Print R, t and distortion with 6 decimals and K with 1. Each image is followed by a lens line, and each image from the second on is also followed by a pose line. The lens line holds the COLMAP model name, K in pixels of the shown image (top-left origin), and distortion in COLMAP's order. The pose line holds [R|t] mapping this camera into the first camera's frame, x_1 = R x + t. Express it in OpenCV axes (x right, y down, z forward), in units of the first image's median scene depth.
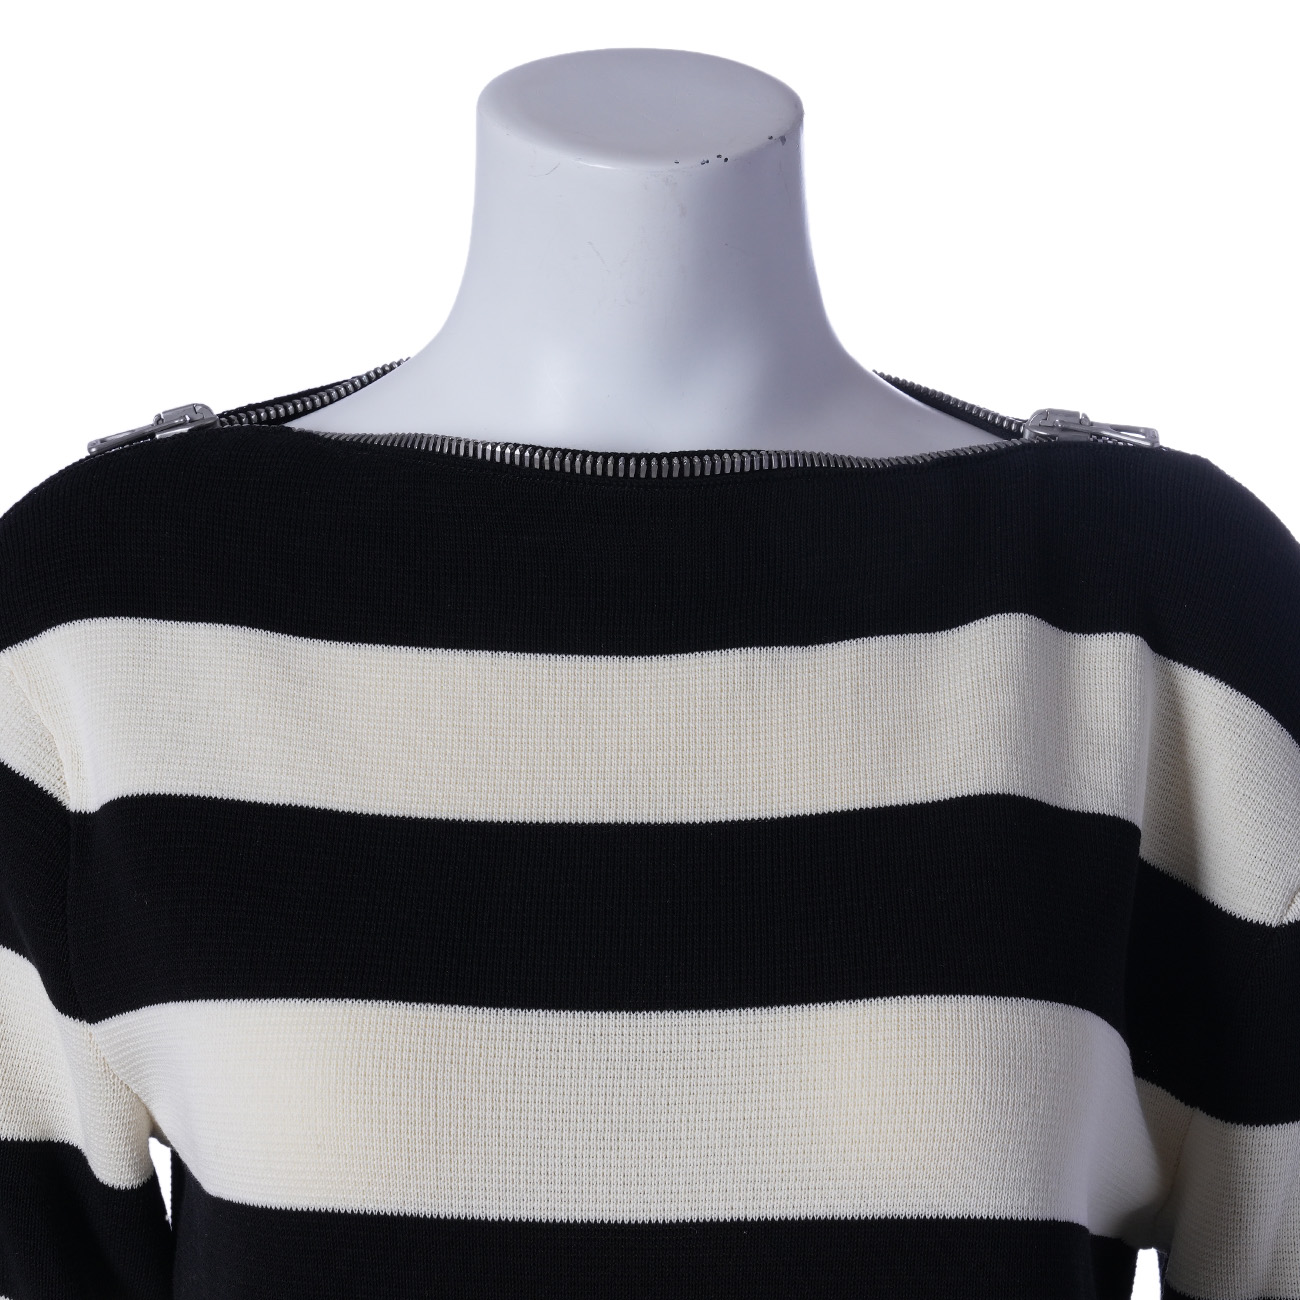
lens RADIAL K [[3999.3, 0, 656.6], [0, 3999.3, 651.7], [0, 0, 1]] dist [0.200436, 0.000000]
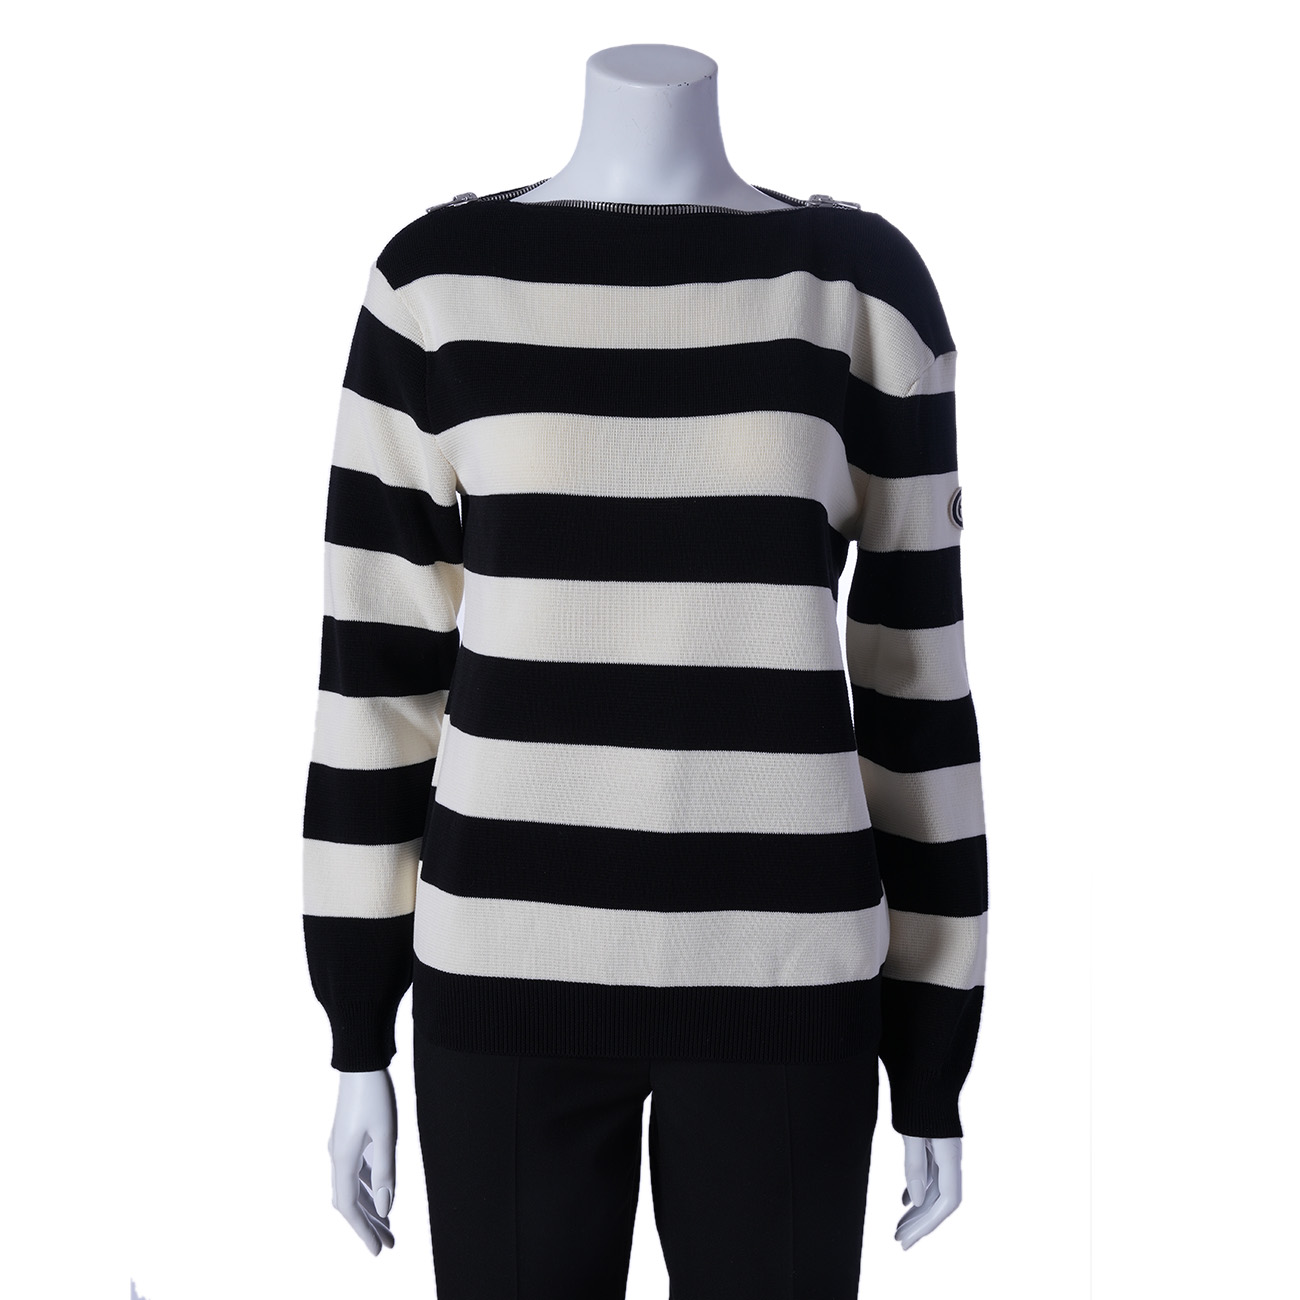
lens RADIAL K [[2332.1, 0, 636.3], [0, 2332.1, 642.2], [0, 0, 1]] dist [0.180426, 0.000000]
pose [[0.999926, -0.000087, 0.012188, -0.031909], [-0.000624, 0.998297, 0.058327, 0.135726], [-0.012172, -0.058330, 0.998223, -0.476267]]
